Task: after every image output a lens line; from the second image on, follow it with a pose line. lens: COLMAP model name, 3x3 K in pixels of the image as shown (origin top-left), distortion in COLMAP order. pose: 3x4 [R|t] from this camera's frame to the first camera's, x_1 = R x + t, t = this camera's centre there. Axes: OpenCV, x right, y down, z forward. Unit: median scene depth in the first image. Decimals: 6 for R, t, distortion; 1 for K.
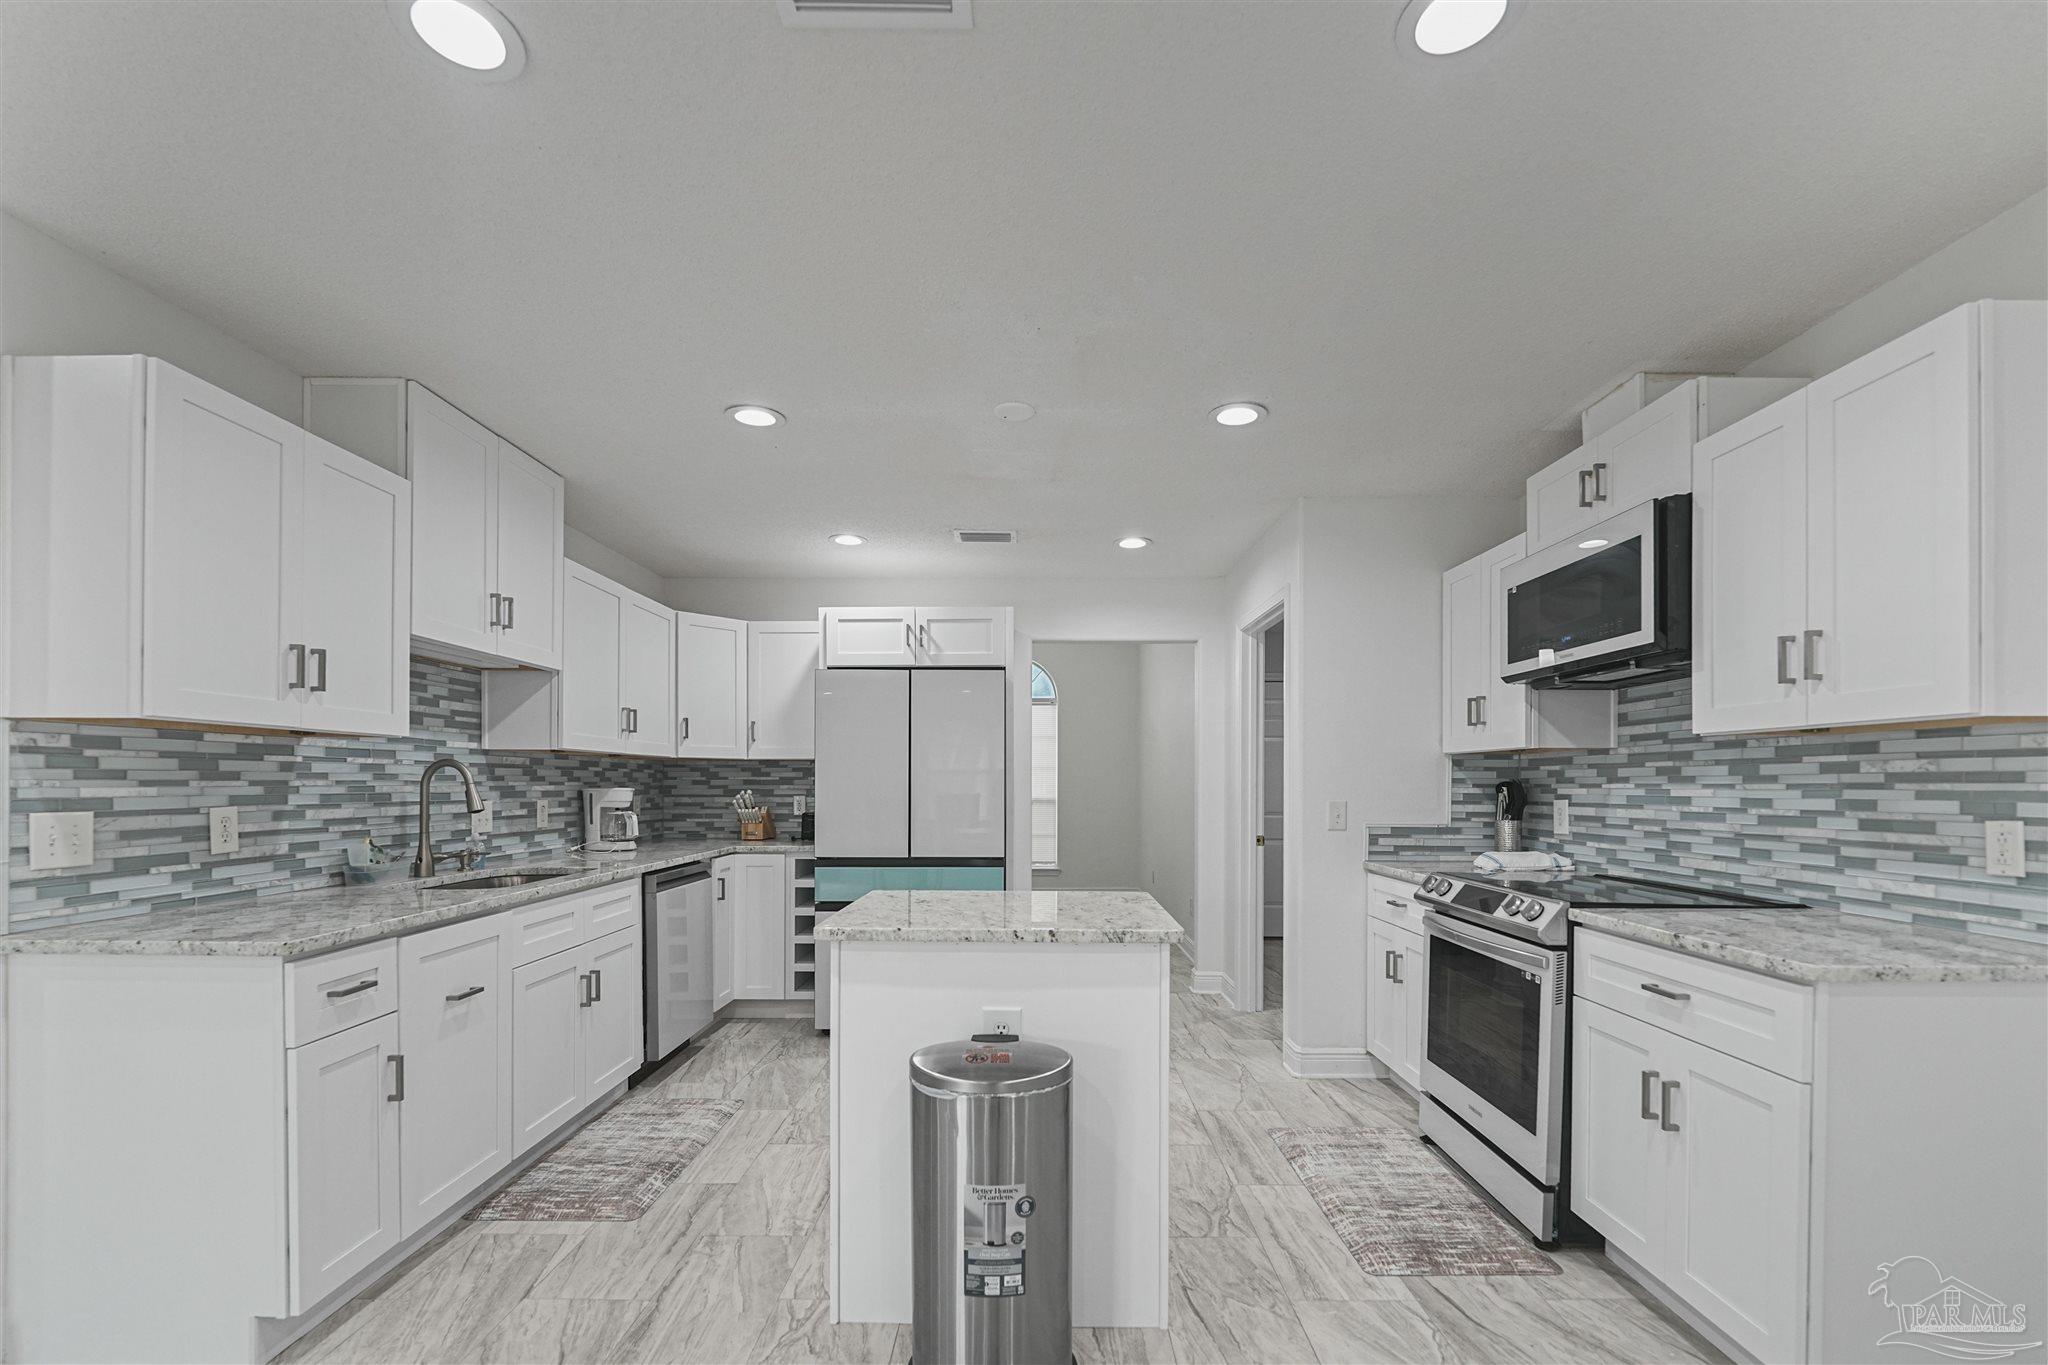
lens RADIAL K [[858.7, 0, 1025.8], [0, 858.7, 794.1], [0, 0, 1]] dist [-0.001555, -0.005940]
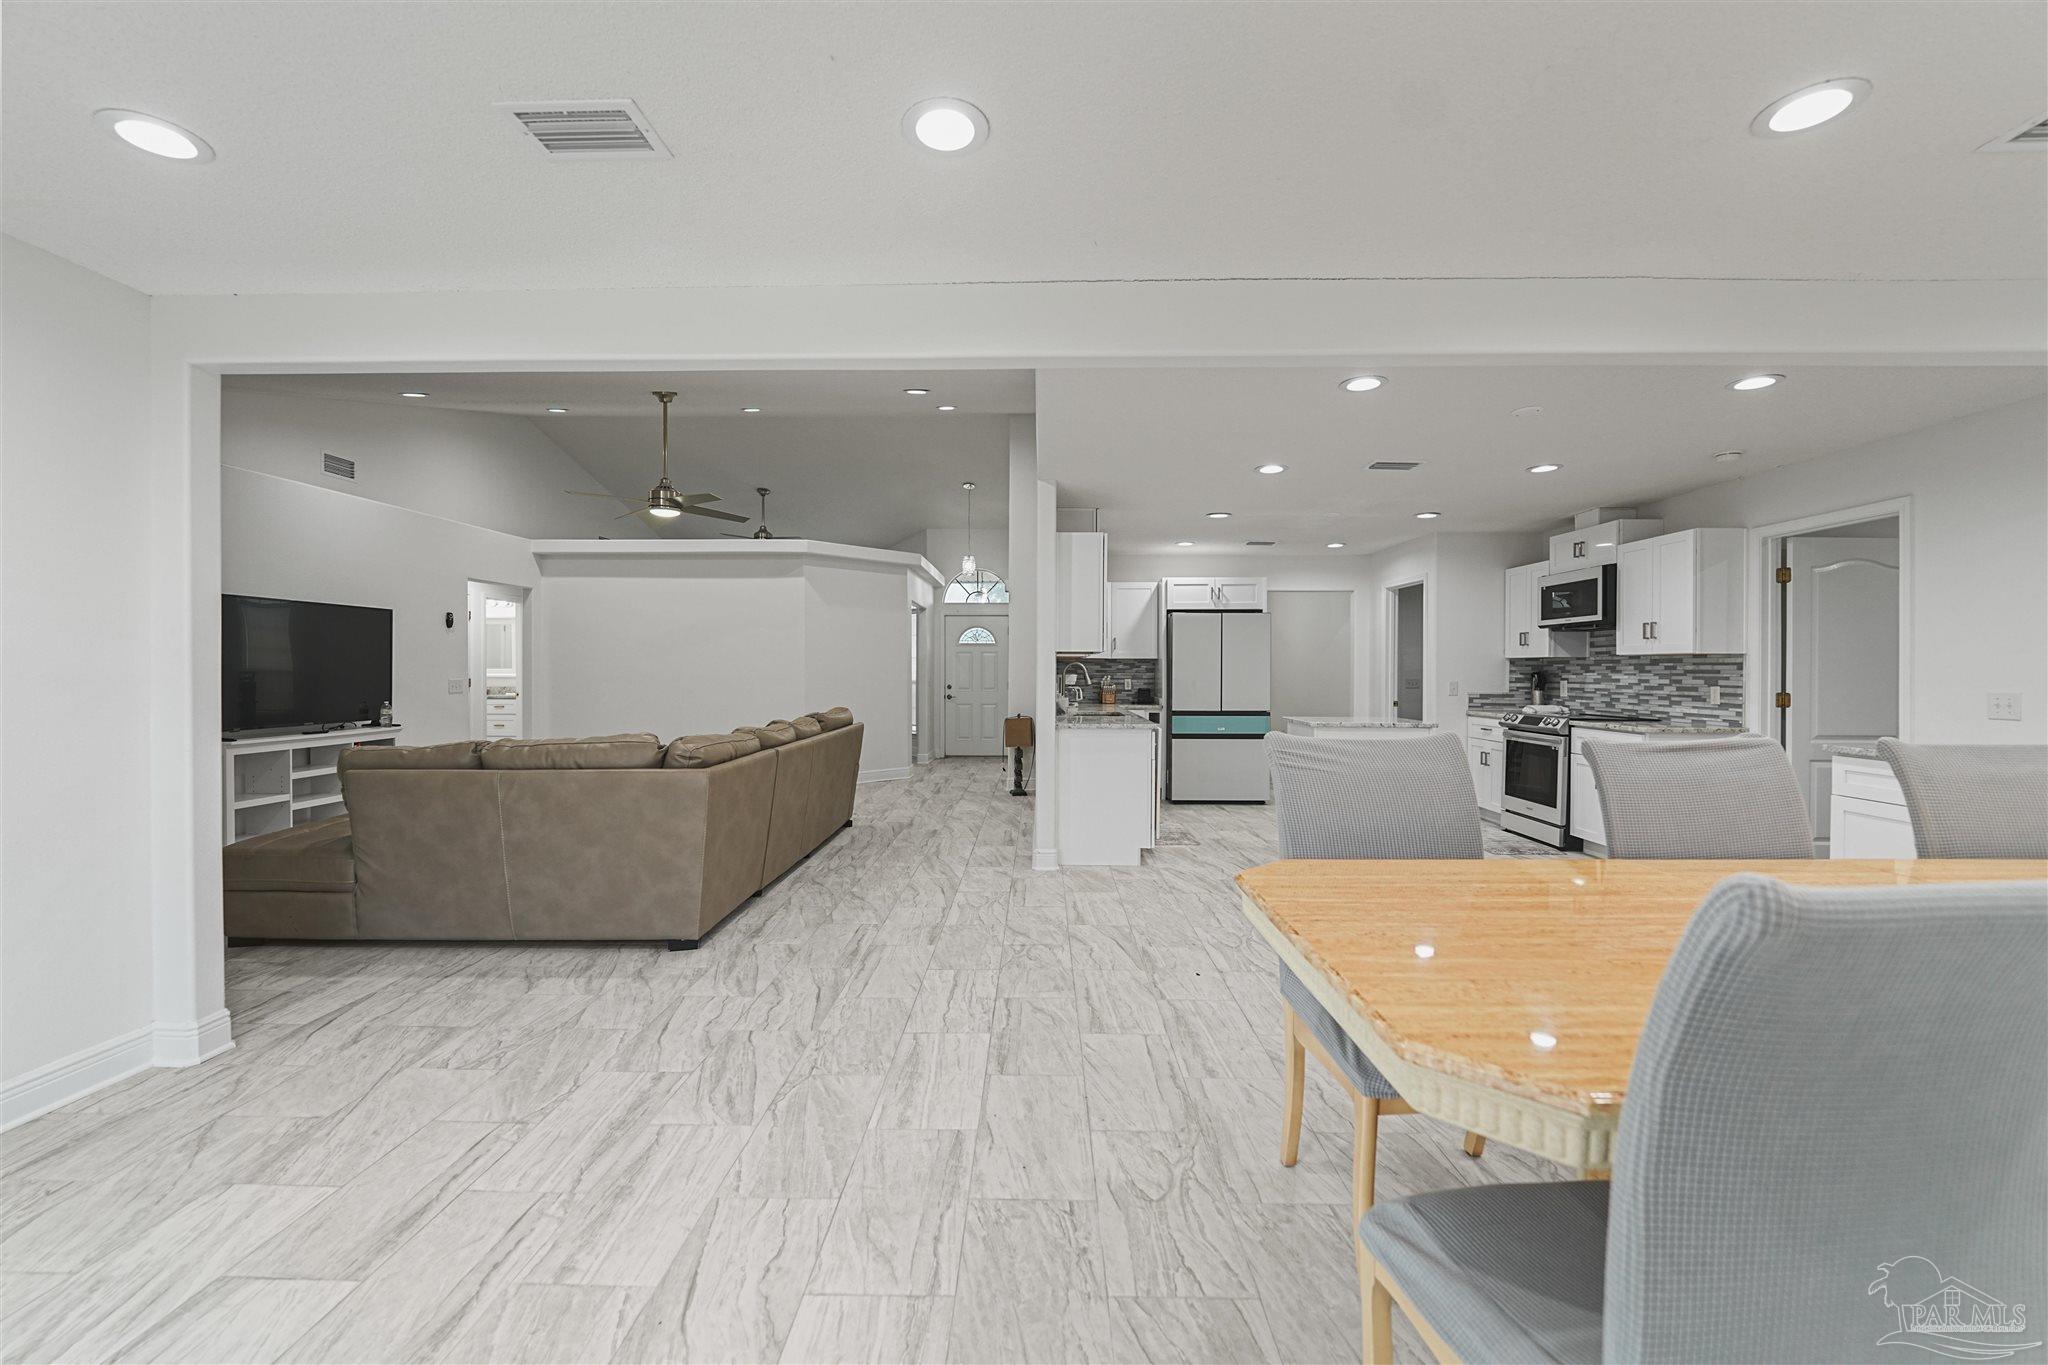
lens RADIAL K [[835.9, 0, 1024.0], [0, 835.9, 682.5], [0, 0, 1]] dist [-0.003021, -0.000342]
pose [[0.999996, 0.000513, -0.002756, -0.808048], [-0.000503, 0.999993, 0.003822, 0.004746], [0.002757, -0.003821, 0.999989, -1.225437]]
